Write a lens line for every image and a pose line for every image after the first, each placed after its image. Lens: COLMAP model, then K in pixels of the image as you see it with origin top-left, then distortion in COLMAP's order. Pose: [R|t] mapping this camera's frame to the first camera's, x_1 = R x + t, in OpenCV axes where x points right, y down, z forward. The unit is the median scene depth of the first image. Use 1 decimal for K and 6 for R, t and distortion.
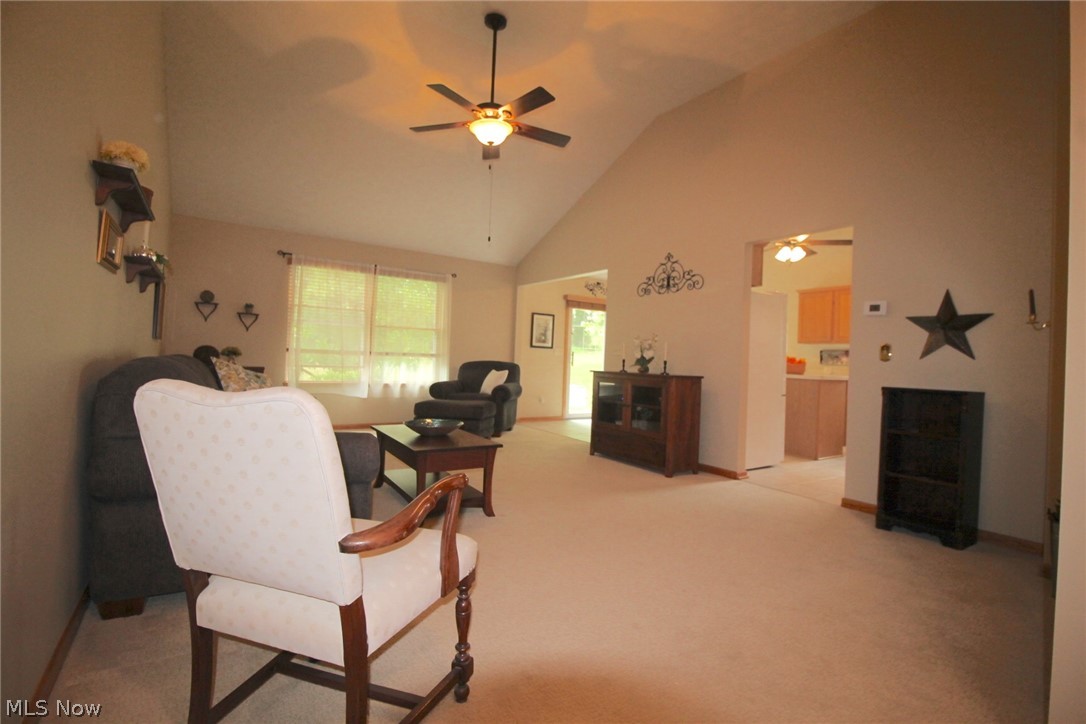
lens RADIAL K [[513.8, 0, 552.9], [0, 513.8, 354.7], [0, 0, 1]] dist [0.001297, -0.013306]
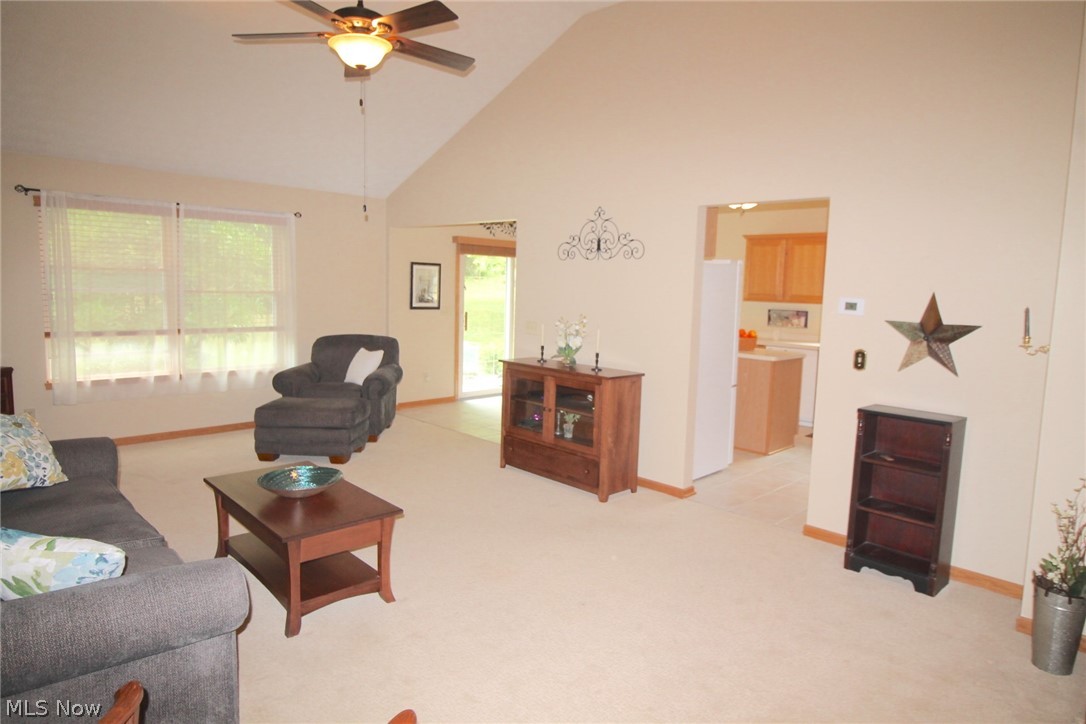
lens RADIAL K [[662.9, 0, 554.4], [0, 662.9, 353.7], [0, 0, 1]] dist [0.008844, -0.010502]
pose [[0.981197, -0.029444, 0.190751, -0.034657], [0.005996, 0.992469, 0.122353, -0.100044], [-0.192917, -0.118908, 0.973984, 0.023395]]
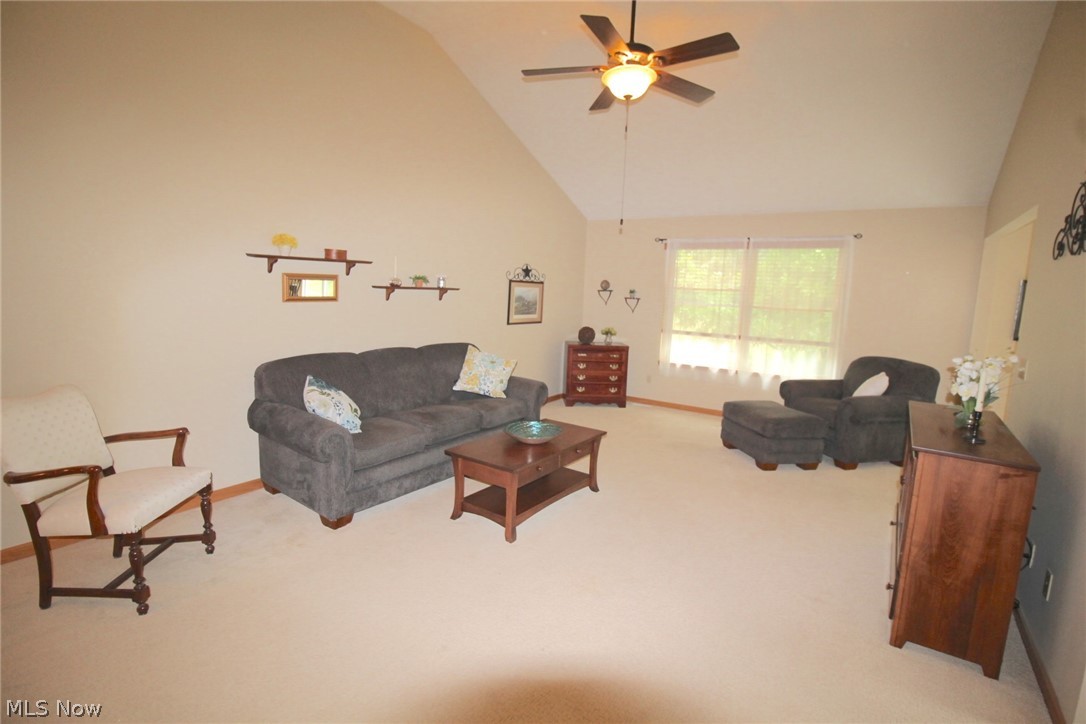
lens RADIAL K [[513.8, 0, 553.1], [0, 513.8, 358.5], [0, 0, 1]] dist [0.001297, -0.013306]
pose [[0.387066, 0.102806, -0.916303, 0.438222], [-0.015807, 0.994359, 0.104886, -0.069078], [0.921916, -0.026114, 0.386508, 0.427763]]
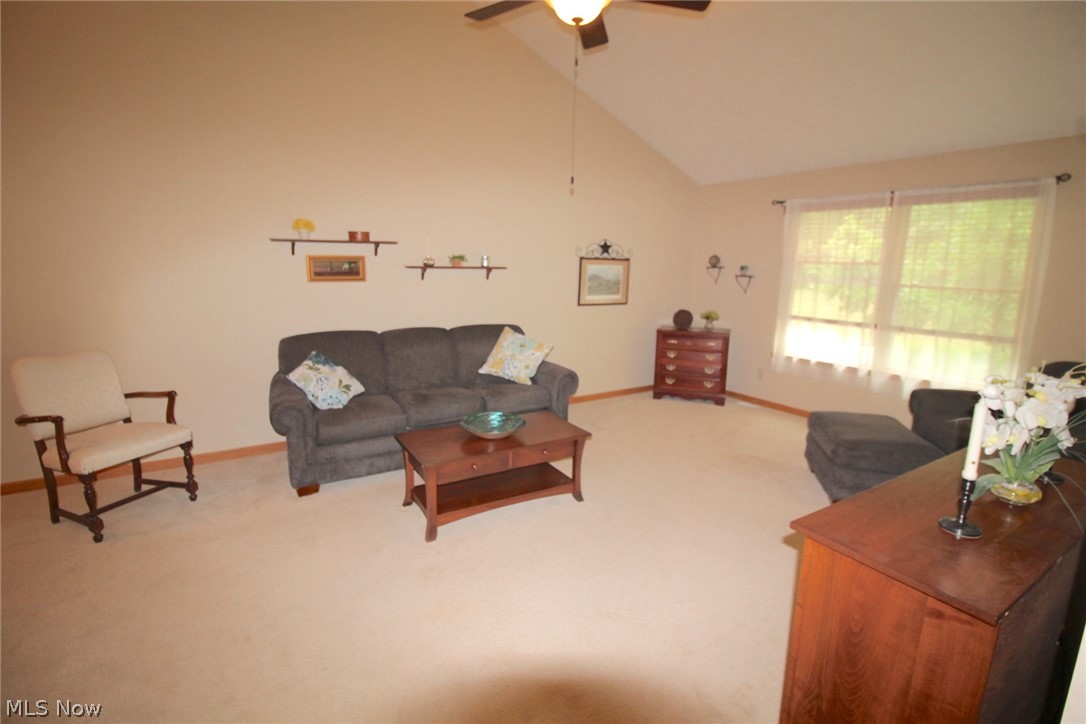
lens RADIAL K [[513.8, 0, 552.5], [0, 513.8, 357.6], [0, 0, 1]] dist [0.001297, -0.013306]
pose [[-0.019123, 0.145342, -0.989197, 0.410720], [-0.010383, 0.989295, 0.145557, -0.070359], [0.999763, 0.013055, -0.017409, 0.726345]]
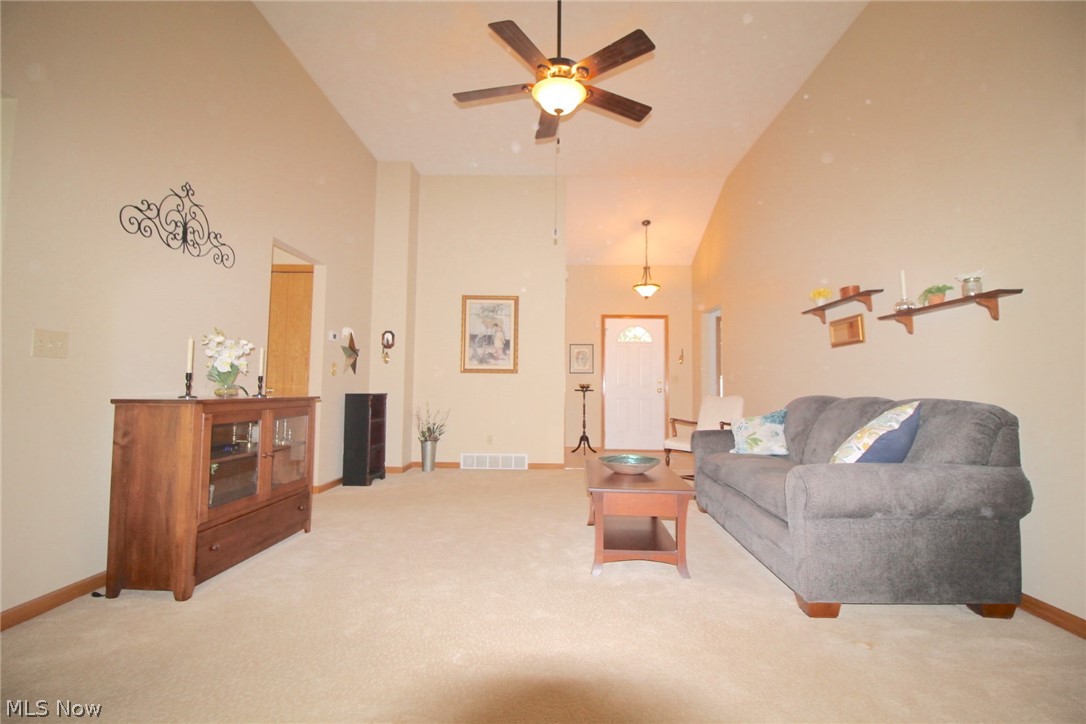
lens RADIAL K [[513.8, 0, 548.0], [0, 513.8, 355.7], [0, 0, 1]] dist [0.001297, -0.013306]
pose [[-0.817241, -0.009773, 0.576213, -0.414555], [-0.047793, 0.997561, -0.050865, 0.001524], [-0.574311, -0.069108, -0.815715, 1.195634]]
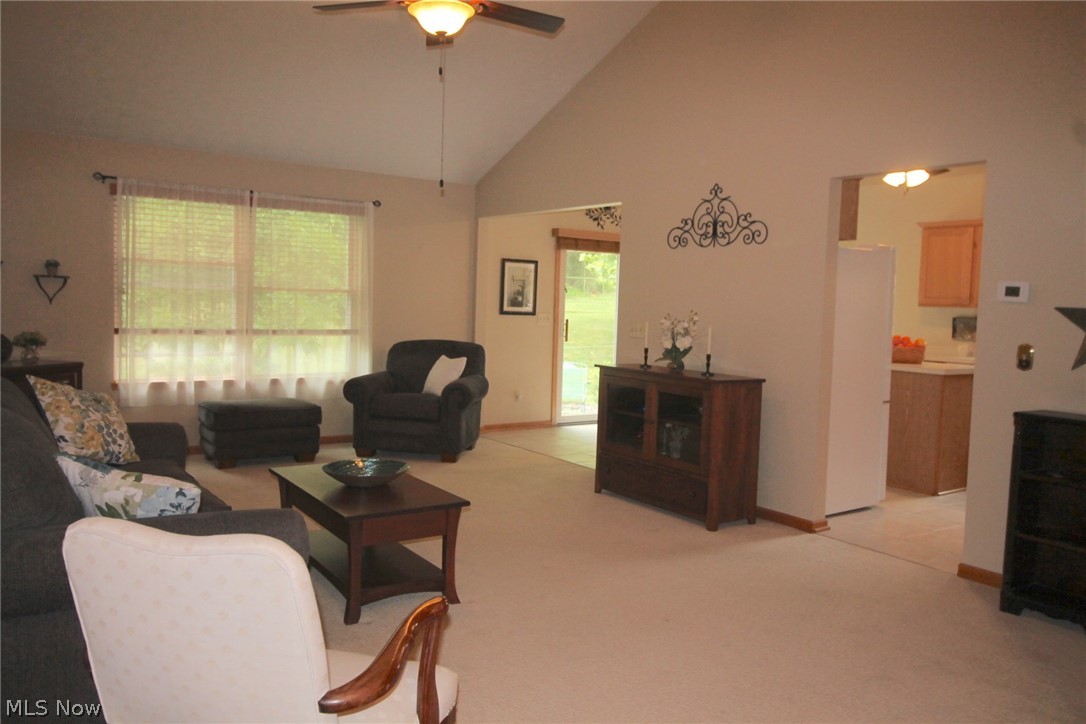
lens RADIAL K [[860.3, 0, 558.3], [0, 860.3, 351.9], [0, 0, 1]] dist [0.011442, -0.001226]
pose [[0.999495, -0.008198, 0.030700, -0.007328], [0.005986, 0.997424, 0.071488, -0.064526], [-0.031207, -0.071268, 0.996969, -0.086989]]
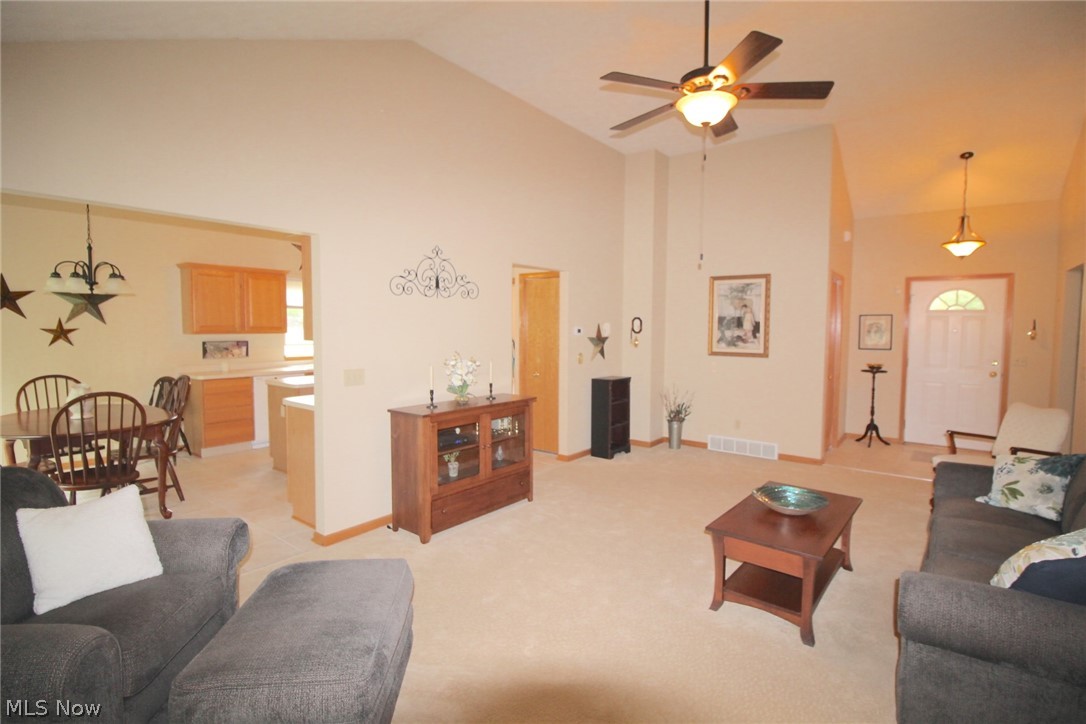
lens RADIAL K [[513.8, 0, 551.3], [0, 513.8, 356.7], [0, 0, 1]] dist [0.001297, -0.013306]
pose [[-0.312654, -0.097170, 0.944884, -0.571805], [-0.027343, 0.995262, 0.093303, -0.105452], [-0.949473, 0.003335, -0.313830, 1.060558]]
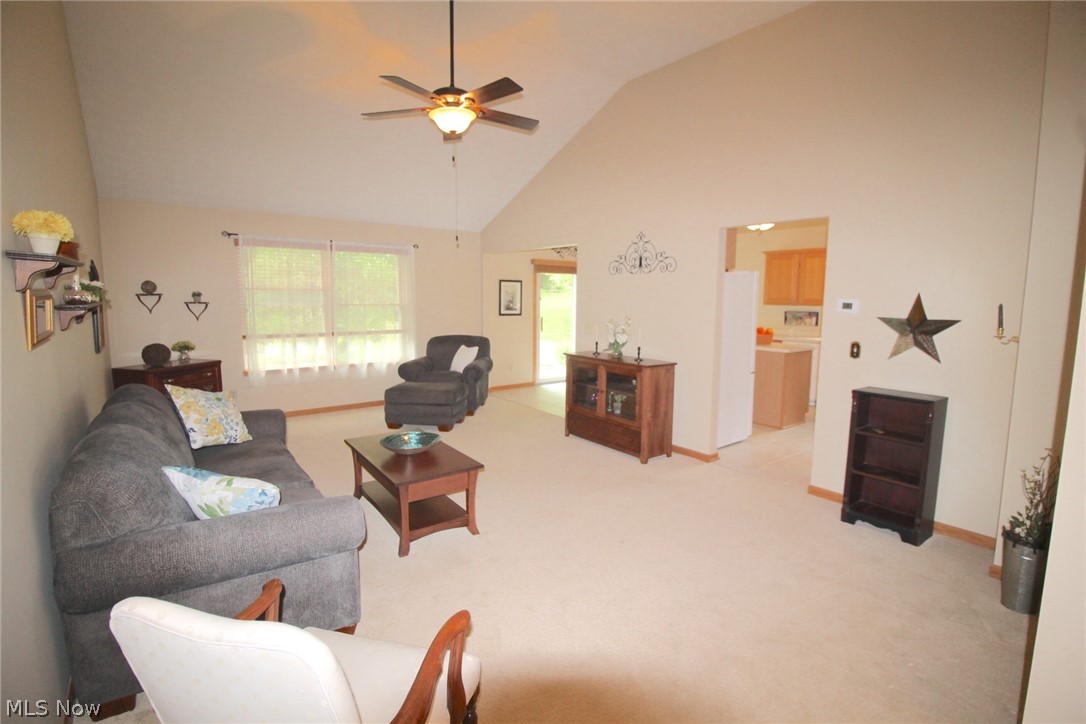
lens RADIAL K [[513.8, 0, 552.8], [0, 513.8, 353.1], [0, 0, 1]] dist [0.001297, -0.013306]
pose [[0.997072, -0.036885, 0.066988, -0.013942], [0.028261, 0.991702, 0.125412, -0.095133], [-0.071058, -0.123152, 0.989841, 0.020290]]
